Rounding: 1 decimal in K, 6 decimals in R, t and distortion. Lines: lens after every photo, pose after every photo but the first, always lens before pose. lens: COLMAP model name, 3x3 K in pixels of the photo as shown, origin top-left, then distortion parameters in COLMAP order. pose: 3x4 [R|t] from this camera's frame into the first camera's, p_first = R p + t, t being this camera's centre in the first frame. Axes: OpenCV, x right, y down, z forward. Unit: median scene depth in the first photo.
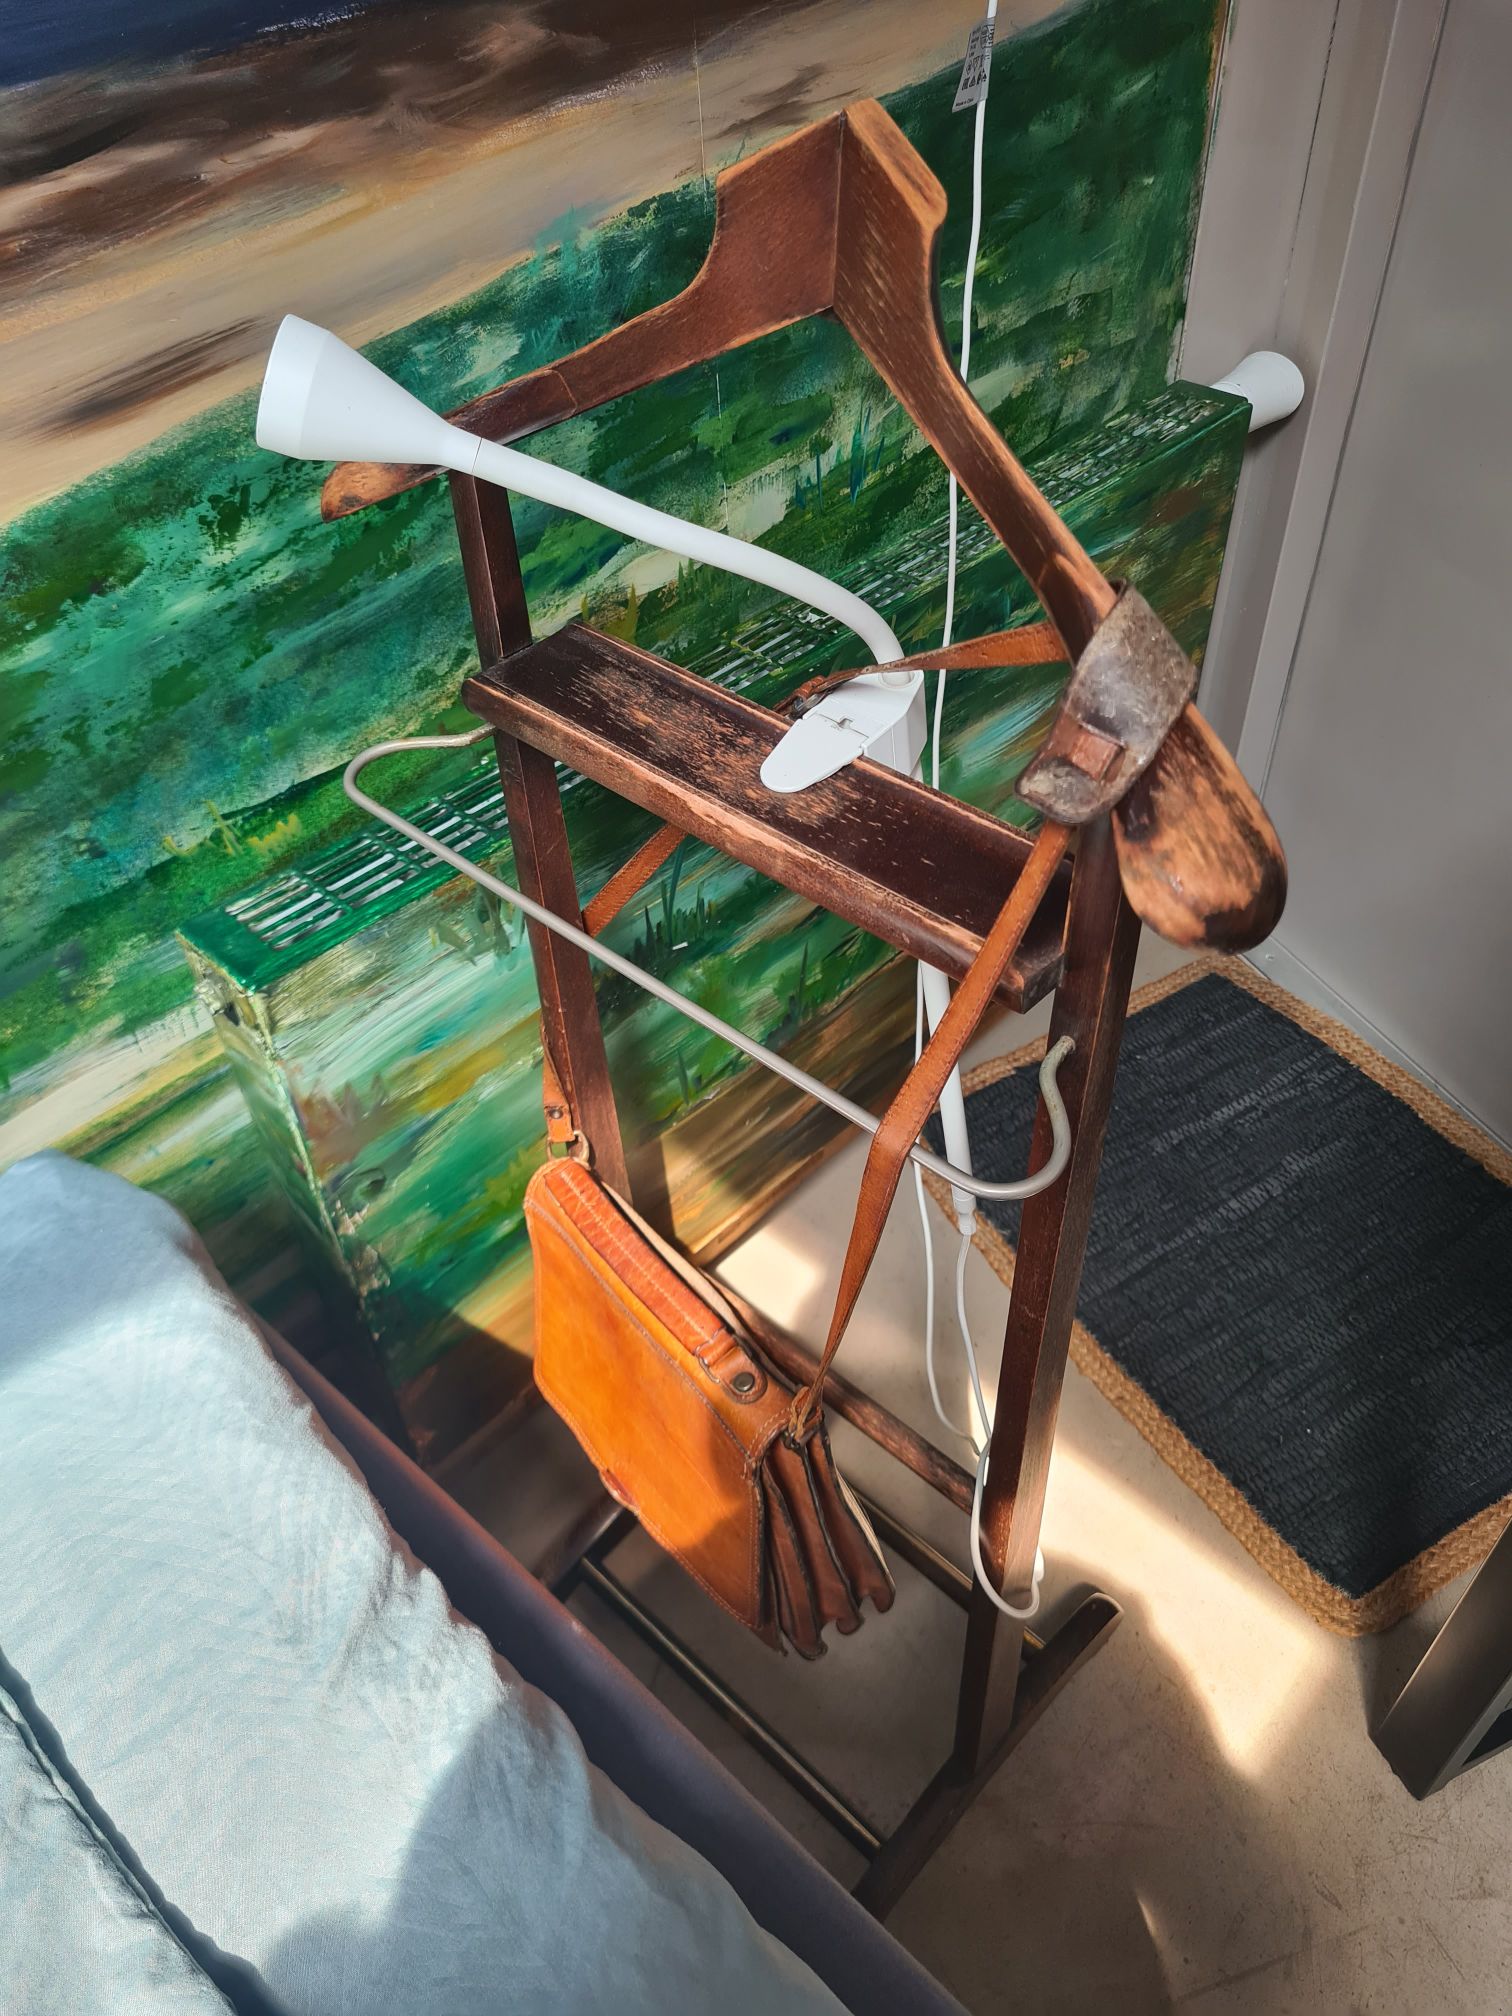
lens RADIAL K [[1509.5, 0, 757.9], [0, 1509.5, 1006.4], [0, 0, 1]] dist [0.008593, 0.001730]
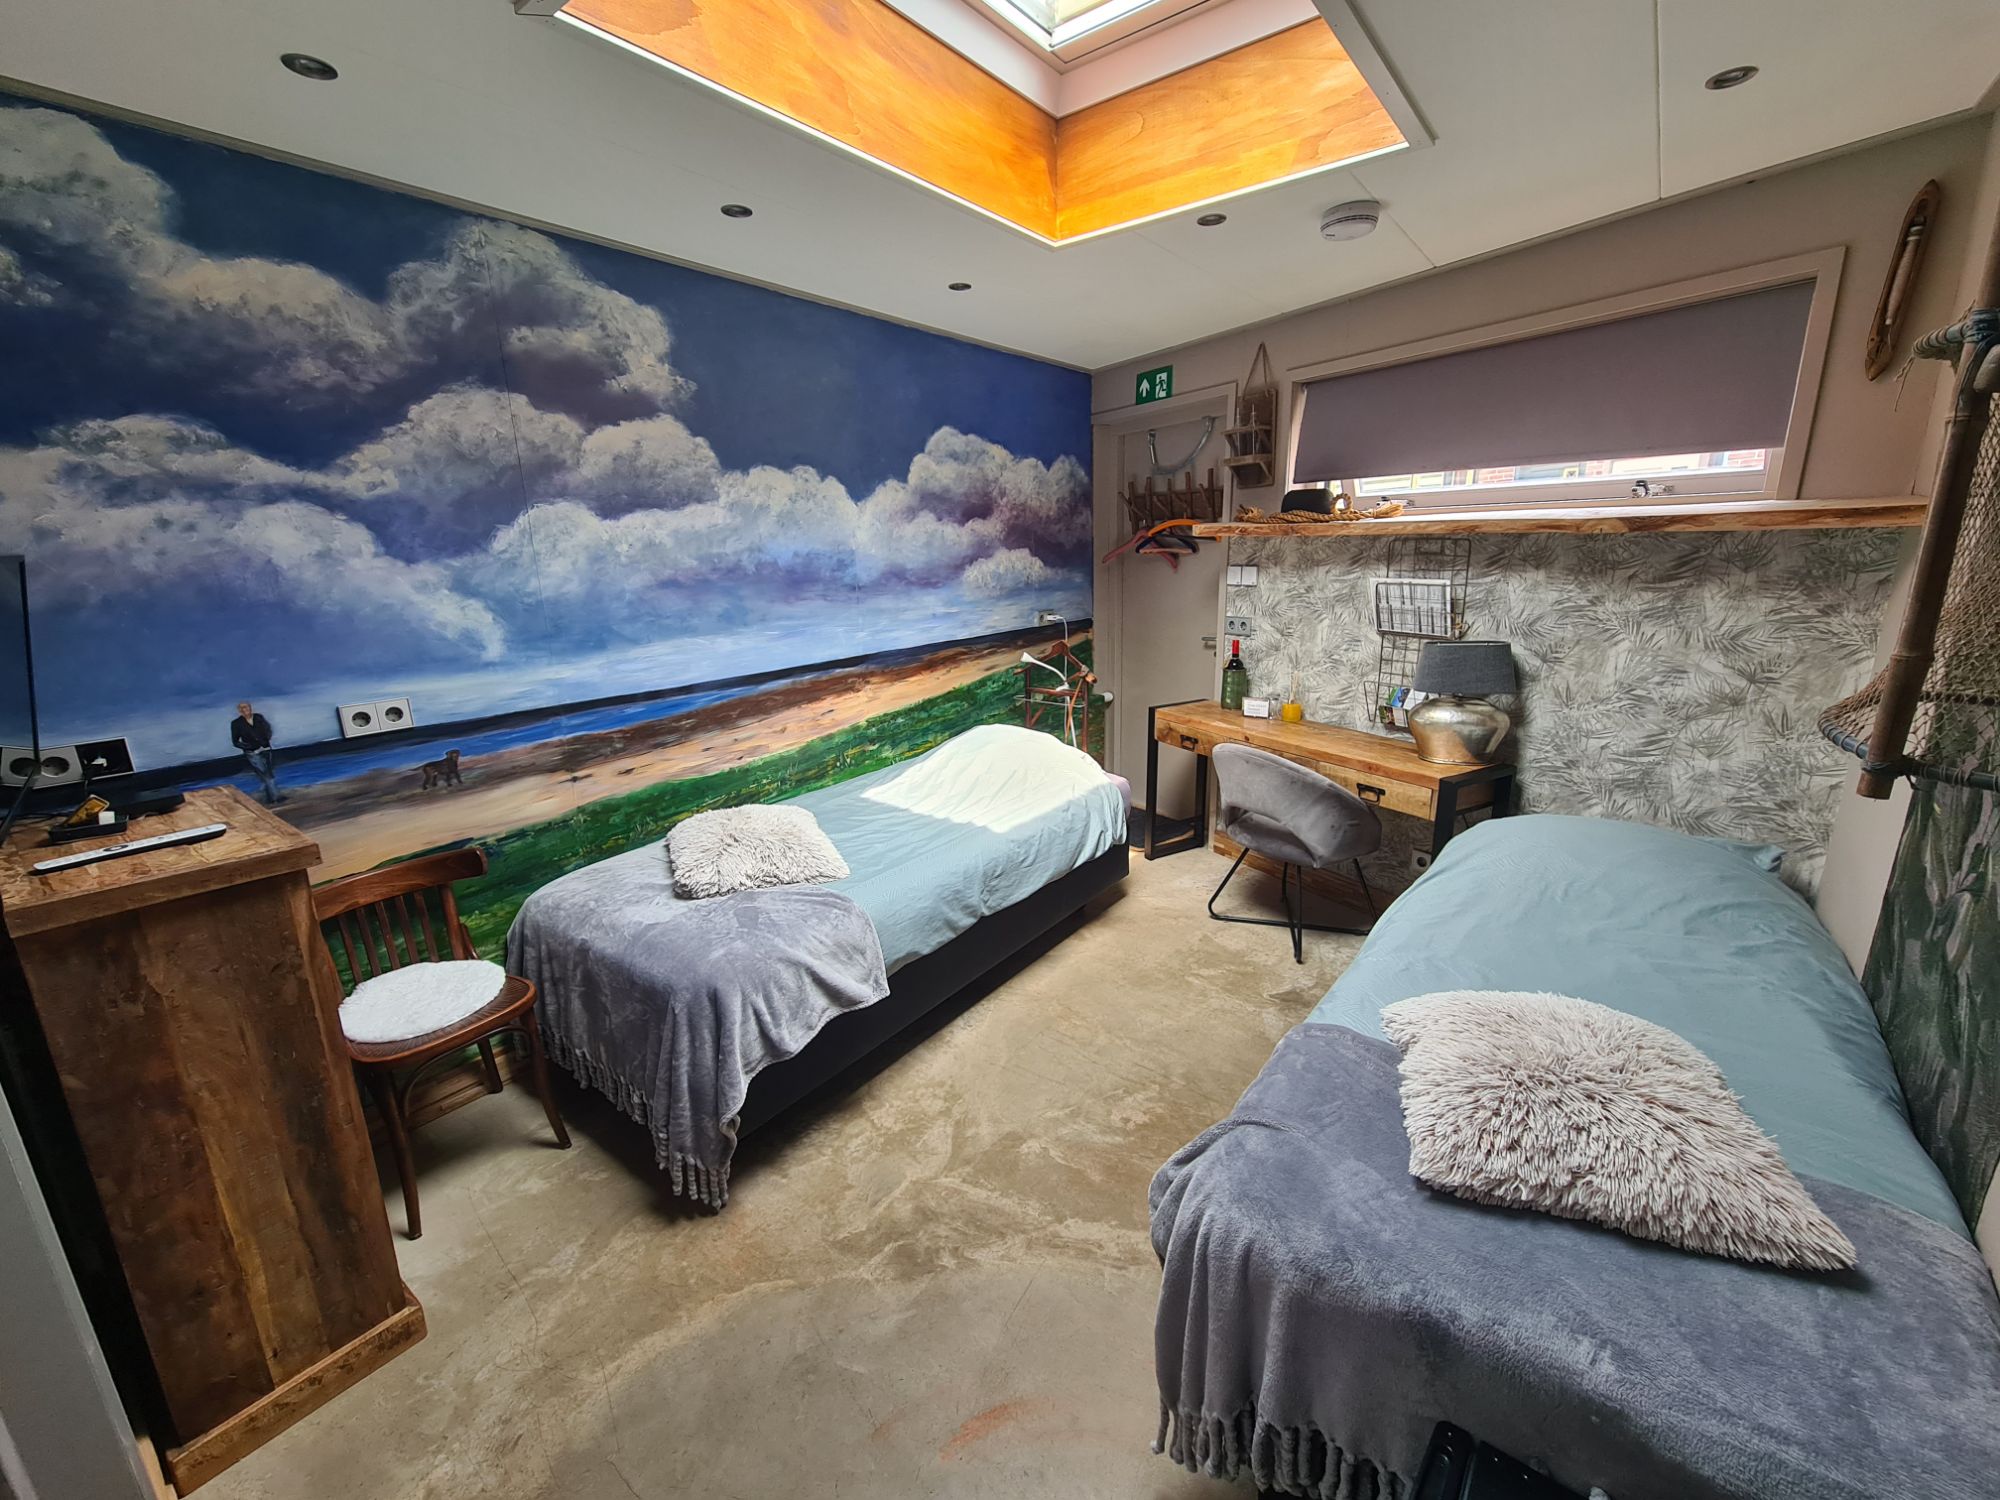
lens RADIAL K [[815.2, 0, 1000.1], [0, 815.2, 744.6], [0, 0, 1]] dist [0.000528, 0.000012]
pose [[0.994492, -0.000444, 0.104811, -0.844145], [0.051100, 0.875147, -0.481152, 2.501149], [-0.091511, 0.483858, 0.870349, -3.303571]]
